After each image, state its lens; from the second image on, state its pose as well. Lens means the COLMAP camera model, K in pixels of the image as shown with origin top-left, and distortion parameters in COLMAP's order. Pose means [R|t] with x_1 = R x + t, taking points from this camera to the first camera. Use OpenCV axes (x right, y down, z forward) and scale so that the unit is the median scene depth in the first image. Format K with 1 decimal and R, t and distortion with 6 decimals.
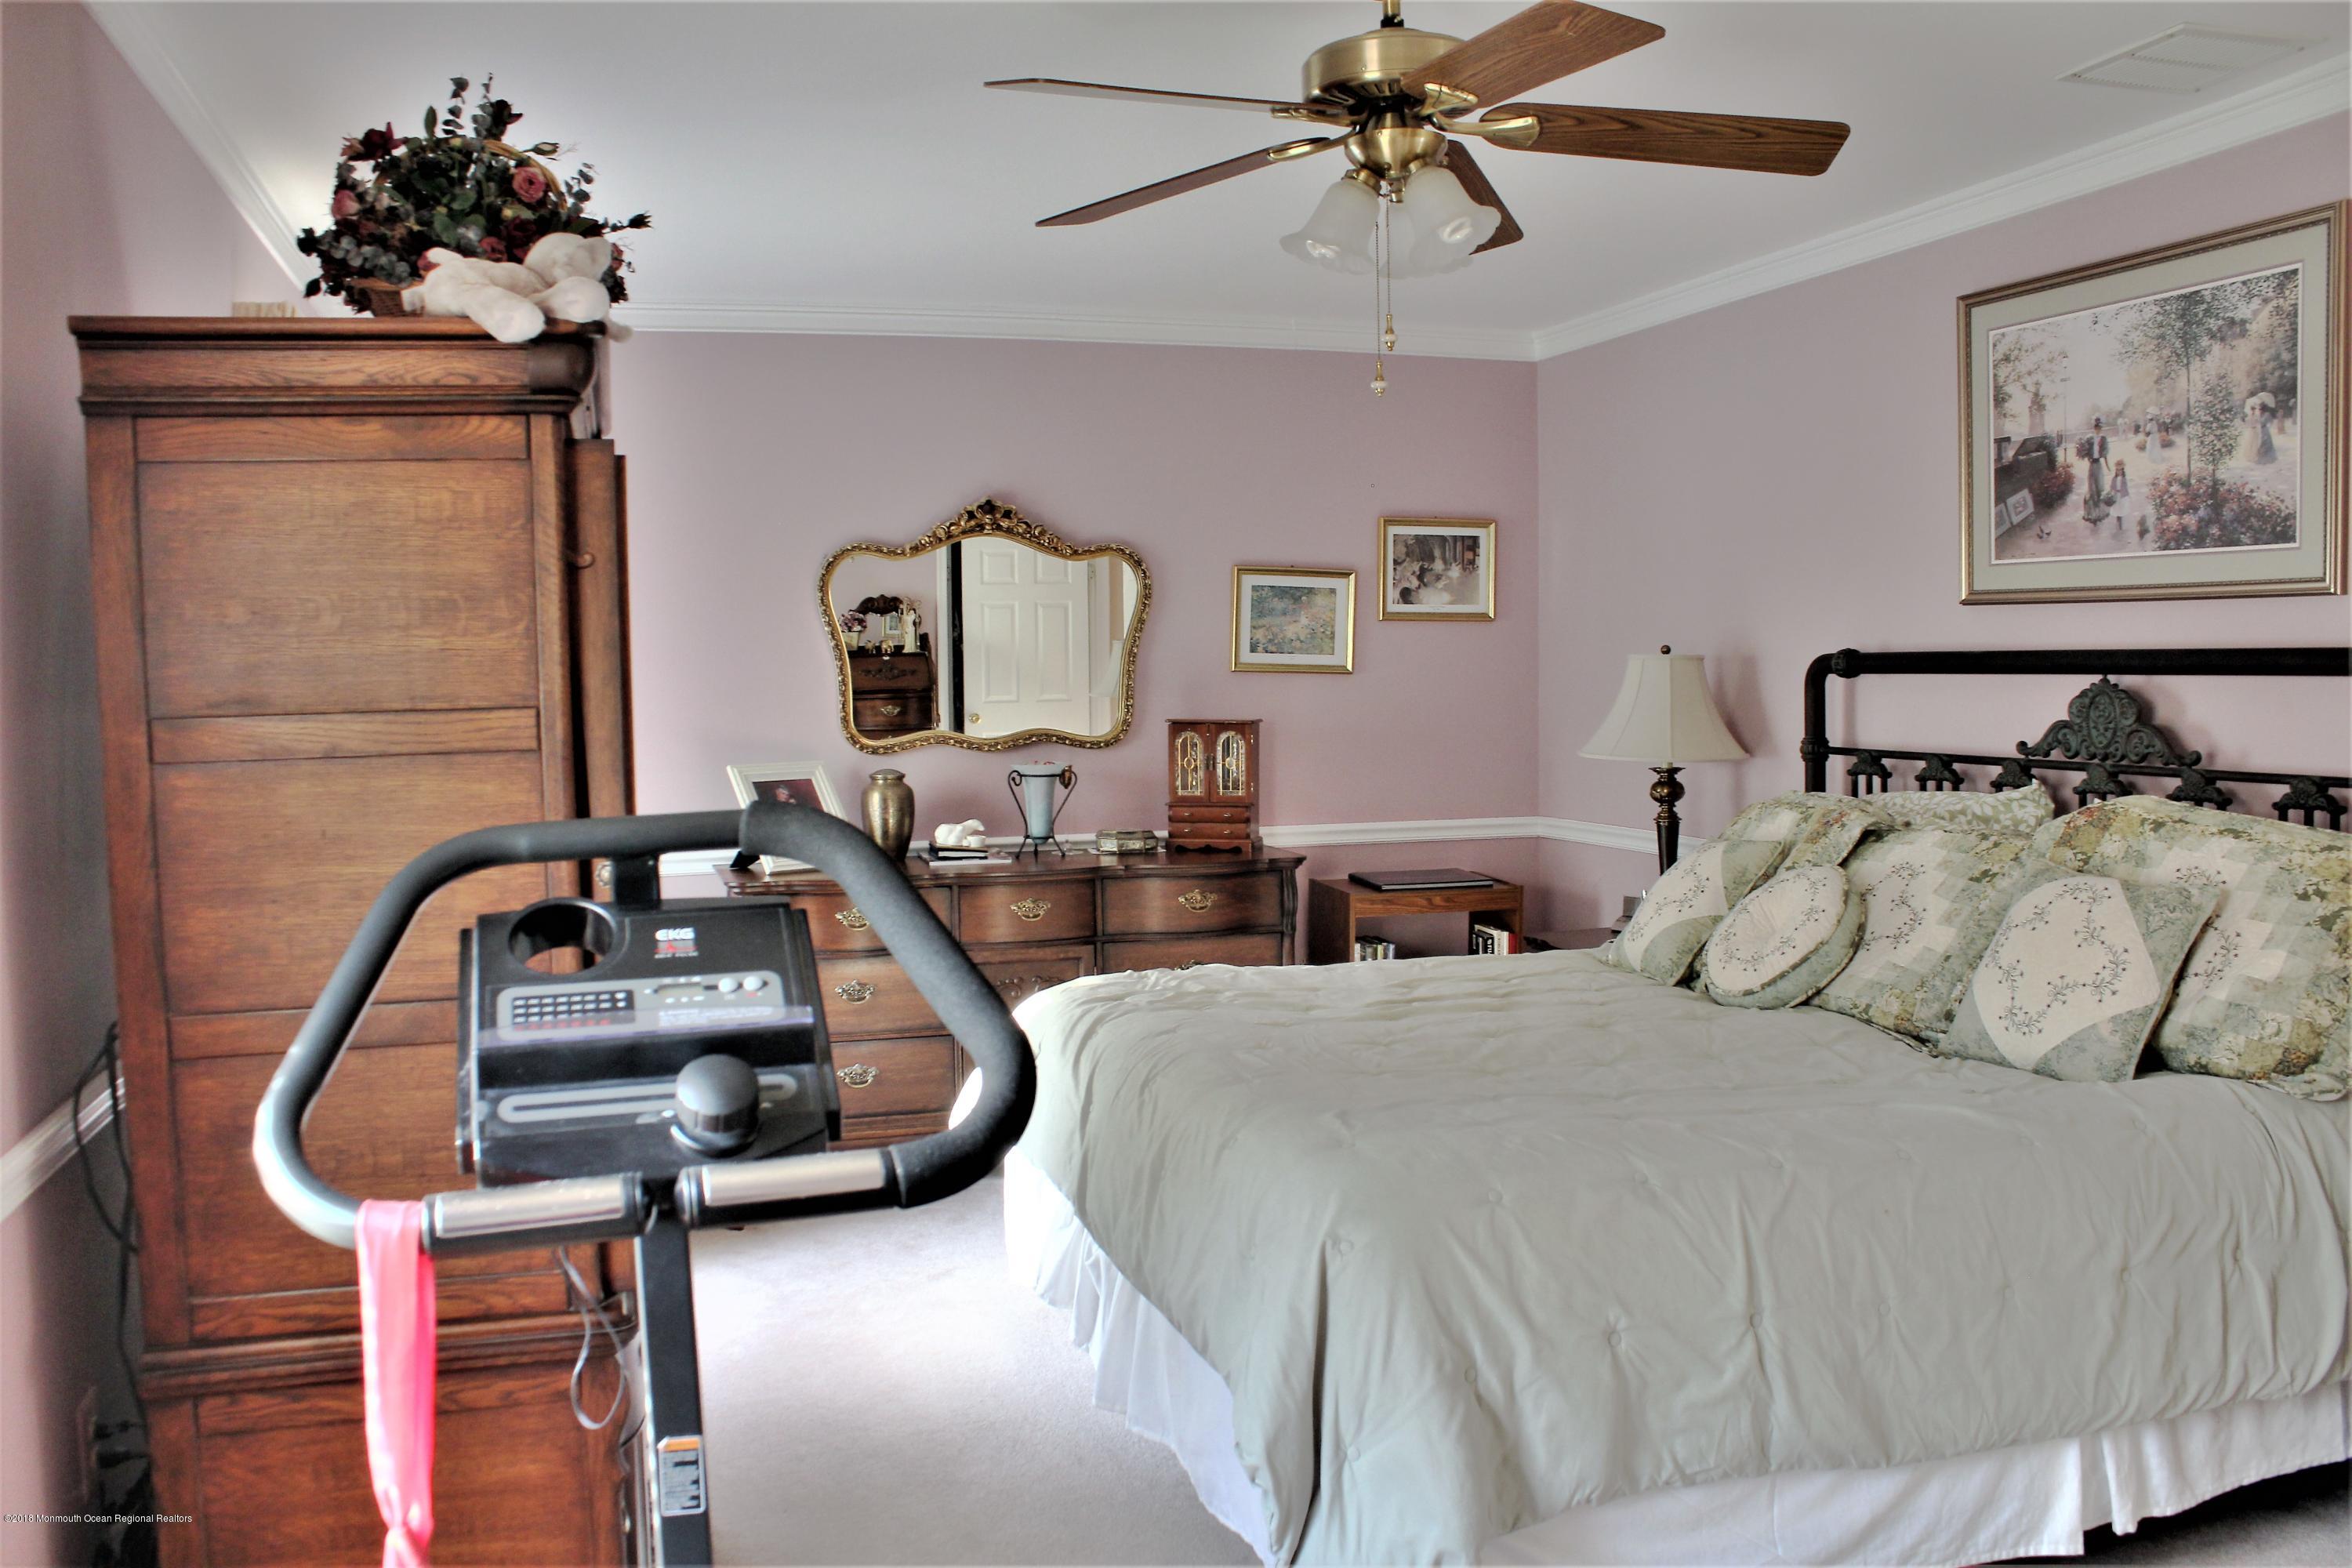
lens RADIAL K [[1968.6, 0, 1176.5], [0, 1968.6, 791.8], [0, 0, 1]] dist [-0.143018, 0.088411]
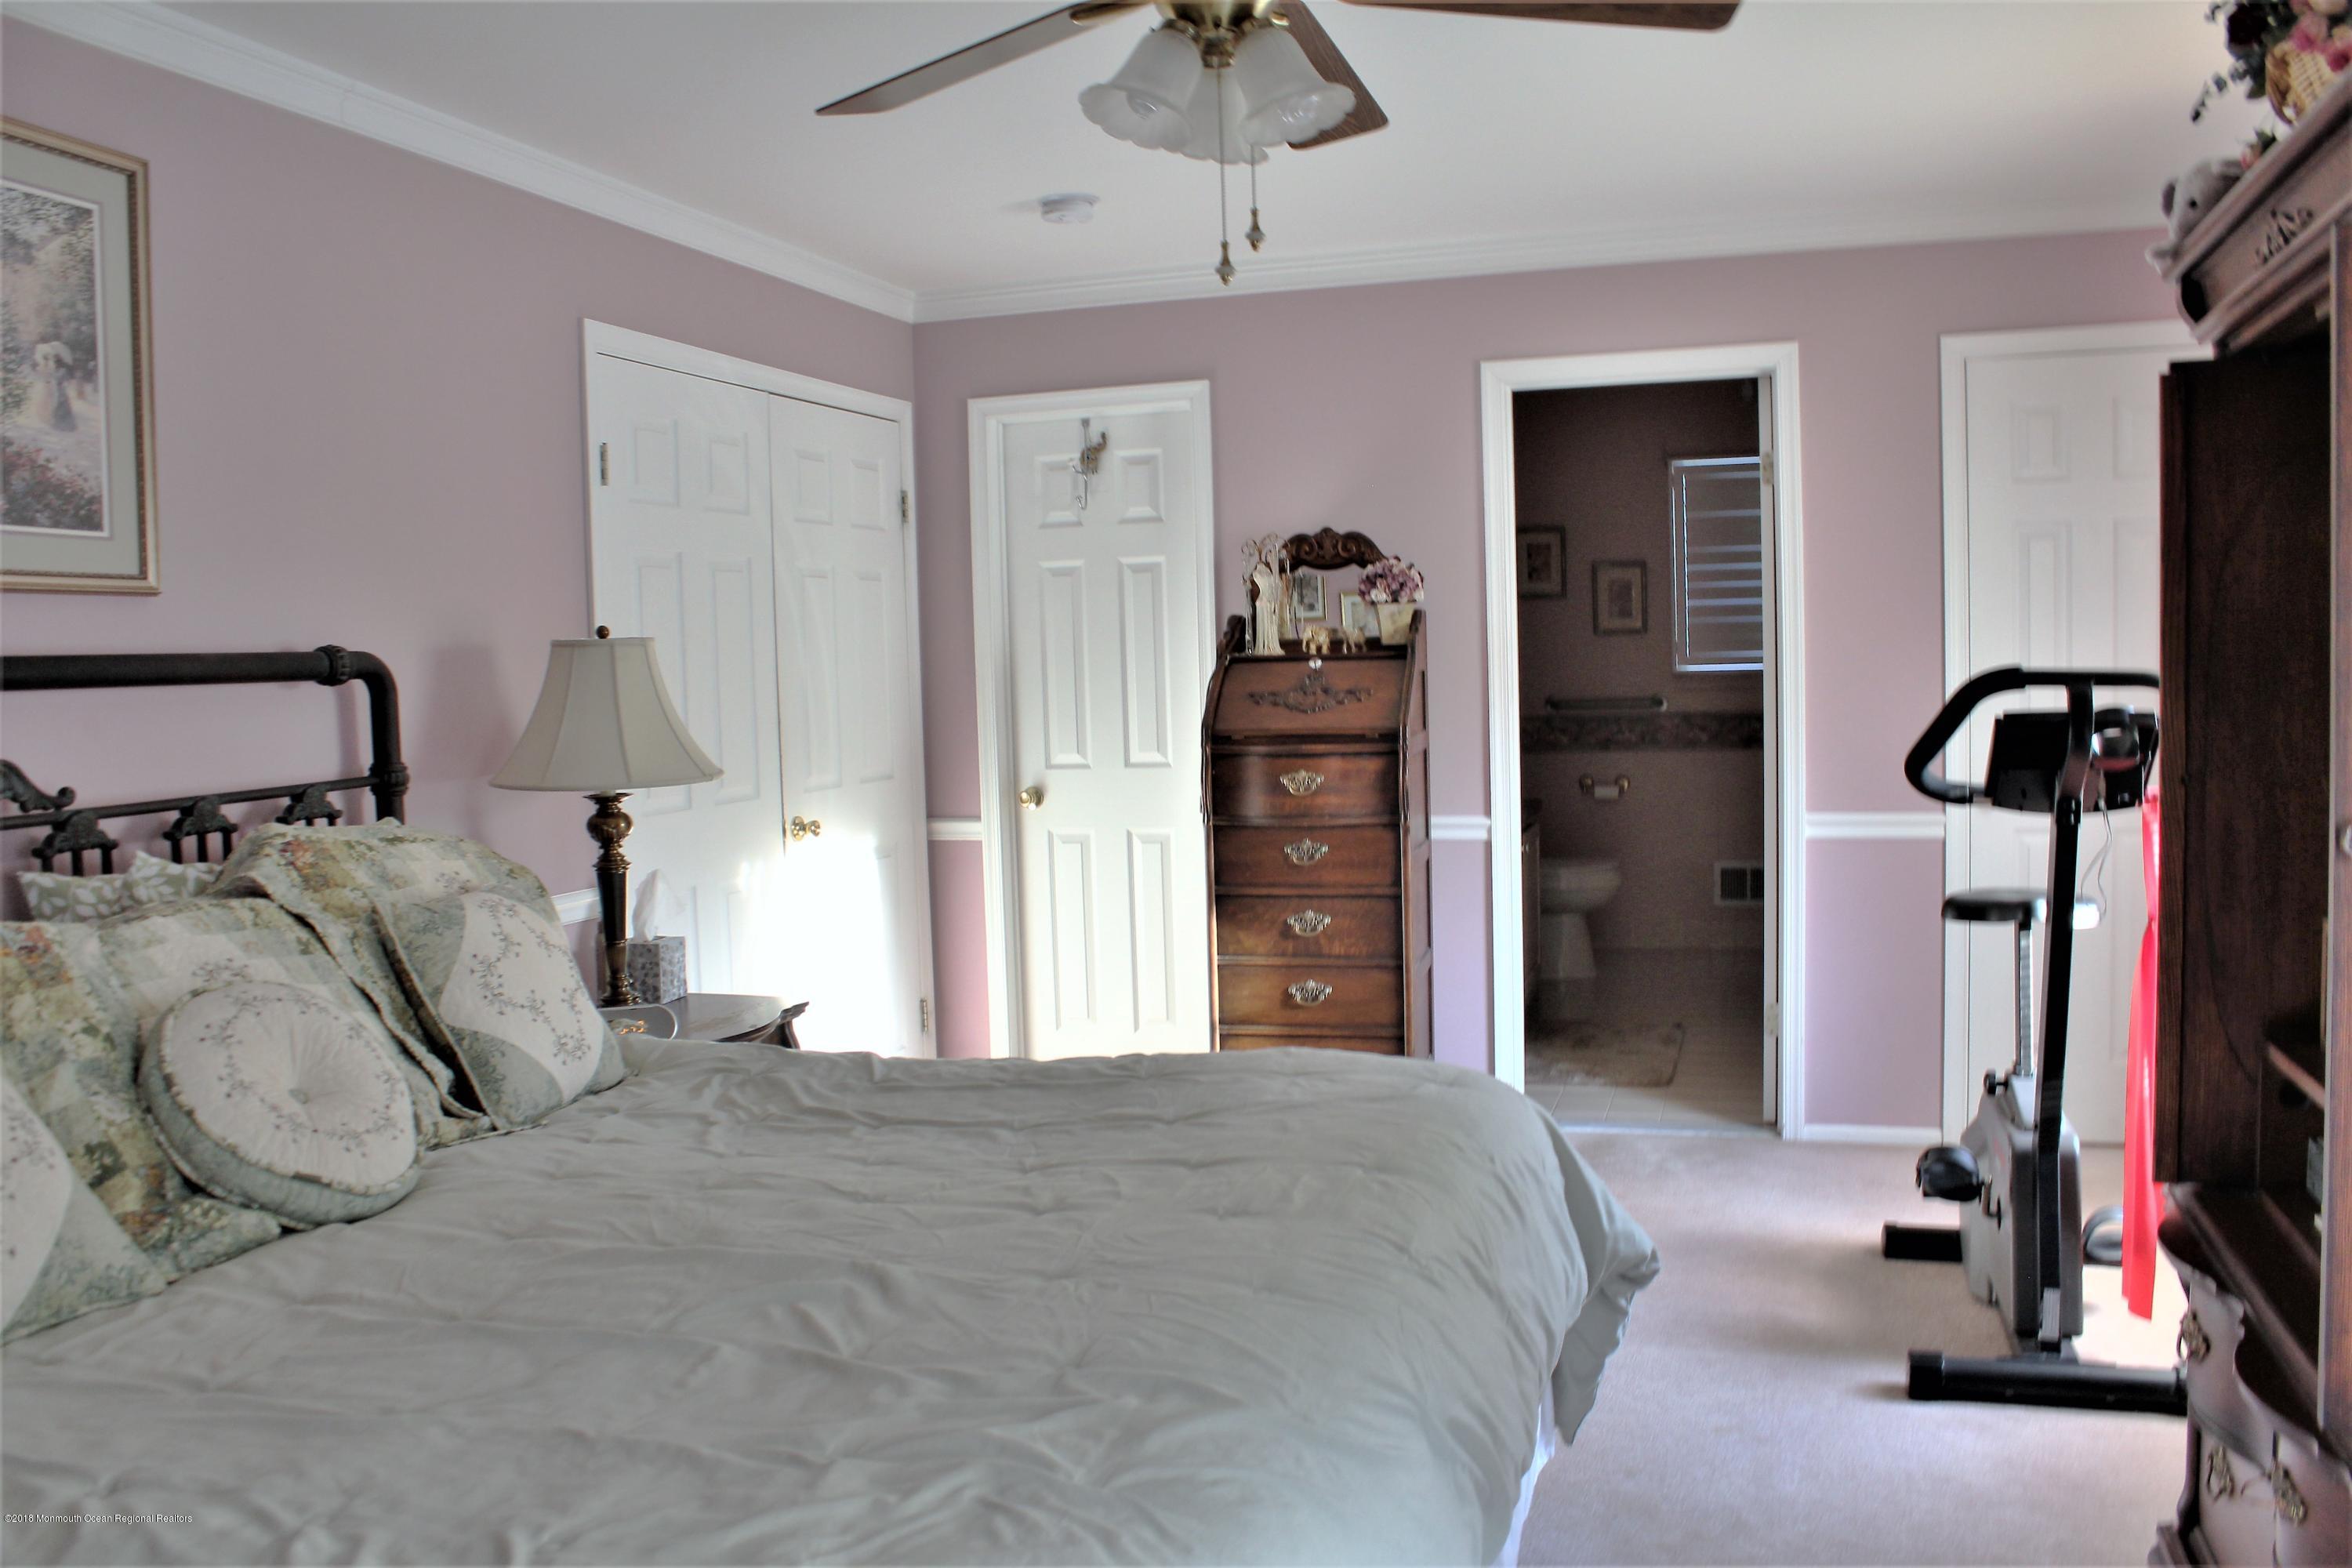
lens RADIAL K [[1968.6, 0, 1175.4], [0, 1968.6, 781.3], [0, 0, 1]] dist [-0.143018, 0.088411]
pose [[-0.822041, 0.006699, 0.569388, -0.280624], [0.080032, 0.991365, 0.103880, -0.069740], [-0.563776, 0.130963, -0.815479, 1.414631]]
